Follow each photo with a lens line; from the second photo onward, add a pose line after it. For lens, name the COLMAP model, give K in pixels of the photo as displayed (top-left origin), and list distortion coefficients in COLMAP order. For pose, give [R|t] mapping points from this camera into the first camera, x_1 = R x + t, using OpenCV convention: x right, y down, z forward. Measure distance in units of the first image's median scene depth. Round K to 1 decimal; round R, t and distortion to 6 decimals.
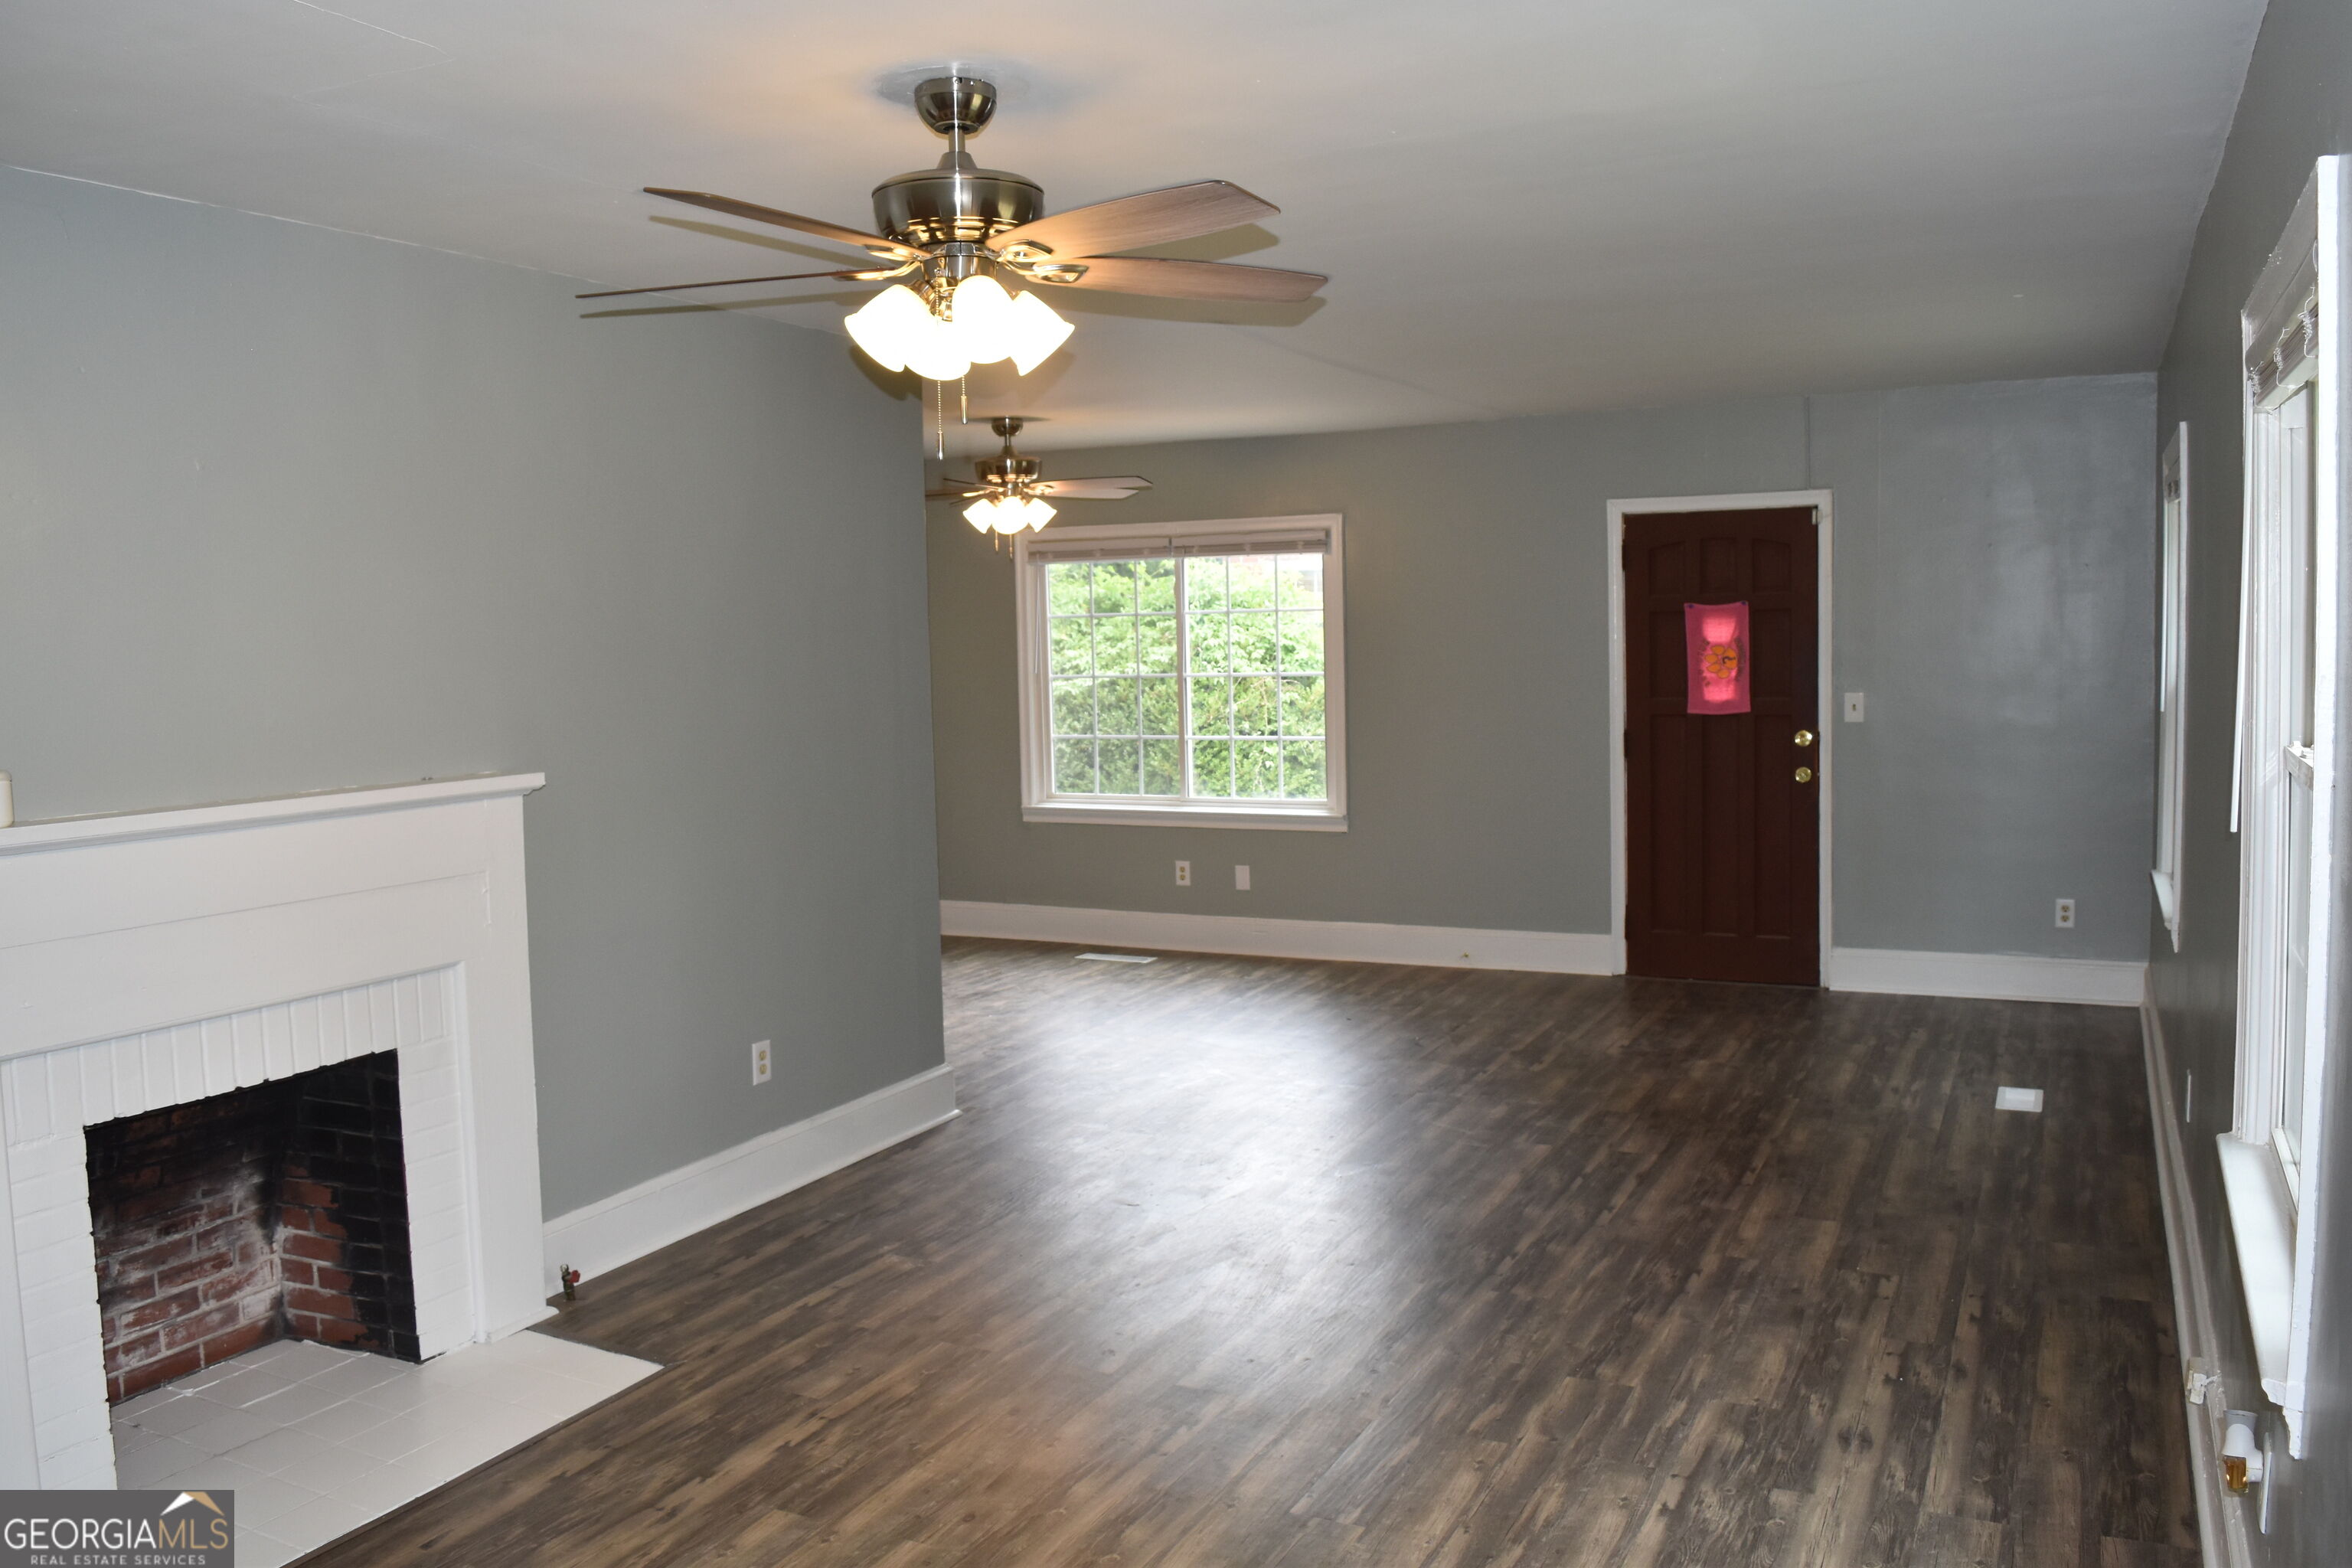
lens RADIAL K [[1867.3, 0, 1166.1], [0, 1867.3, 801.6], [0, 0, 1]] dist [-0.085072, 0.010832]
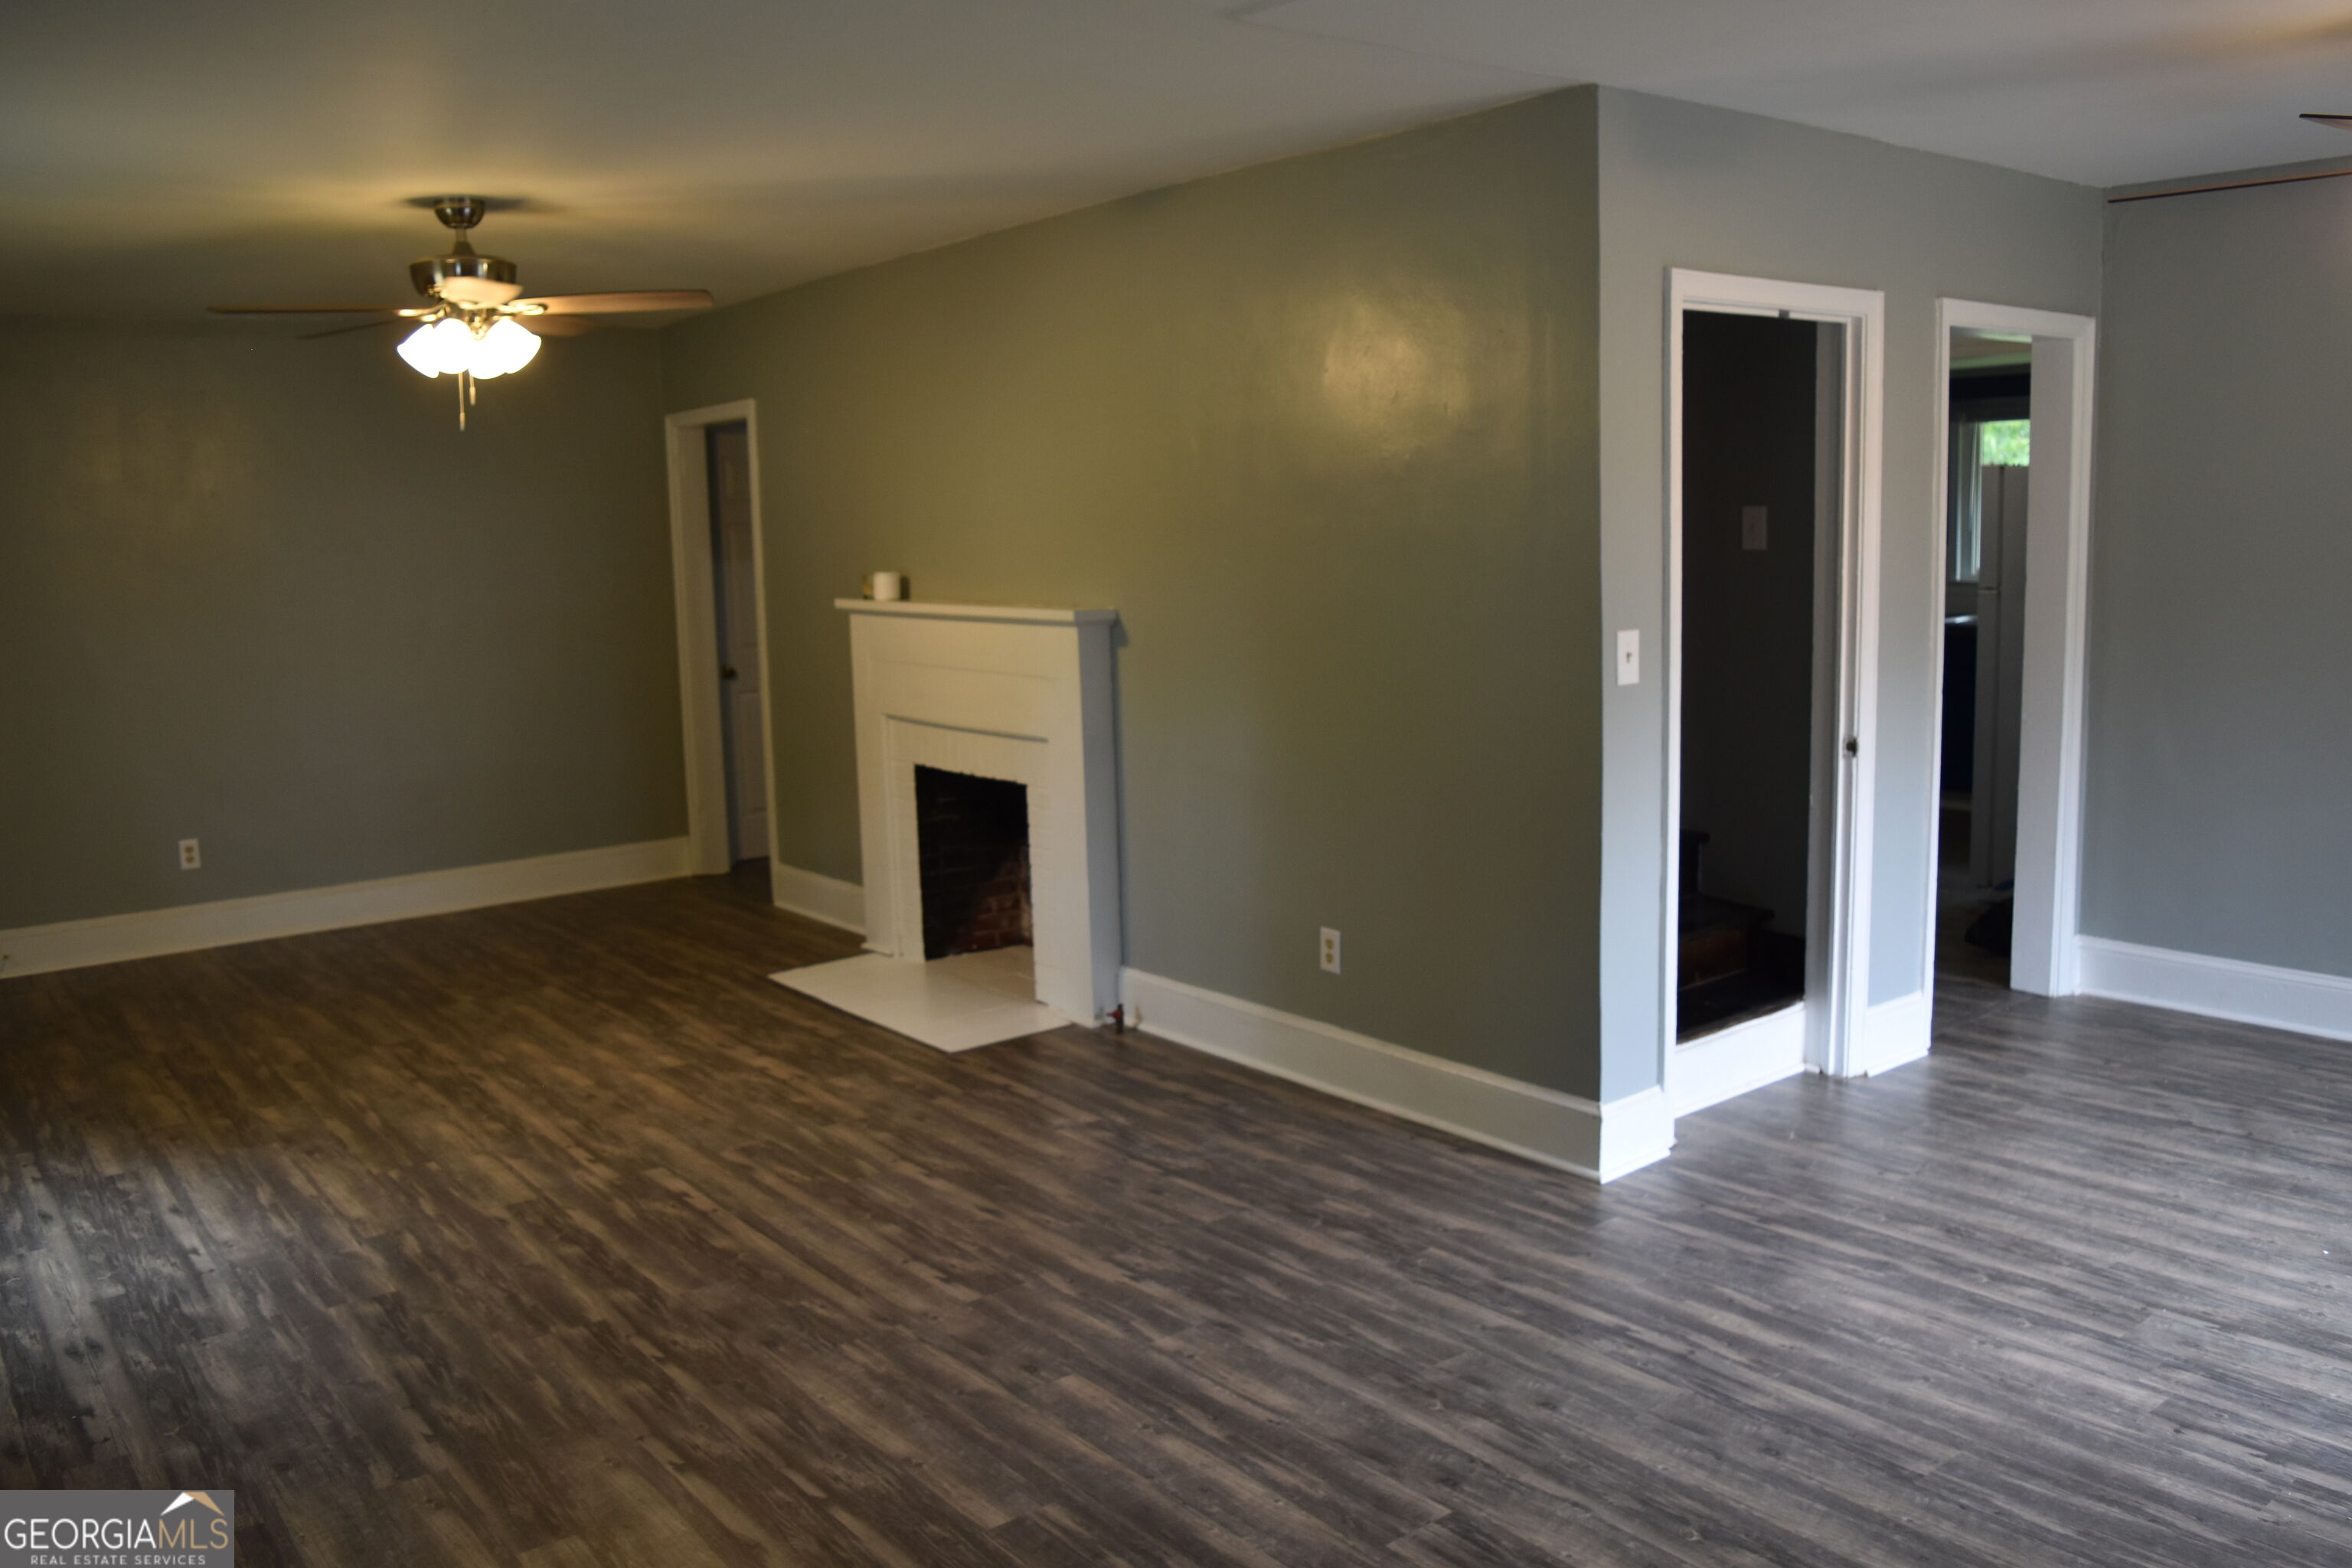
lens RADIAL K [[1867.3, 0, 1168.9], [0, 1867.3, 783.7], [0, 0, 1]] dist [-0.085072, 0.010832]
pose [[-0.442406, 0.163702, -0.881747, 0.895875], [-0.043449, 0.978132, 0.203397, -0.185244], [0.895762, 0.128295, -0.425619, 1.831189]]
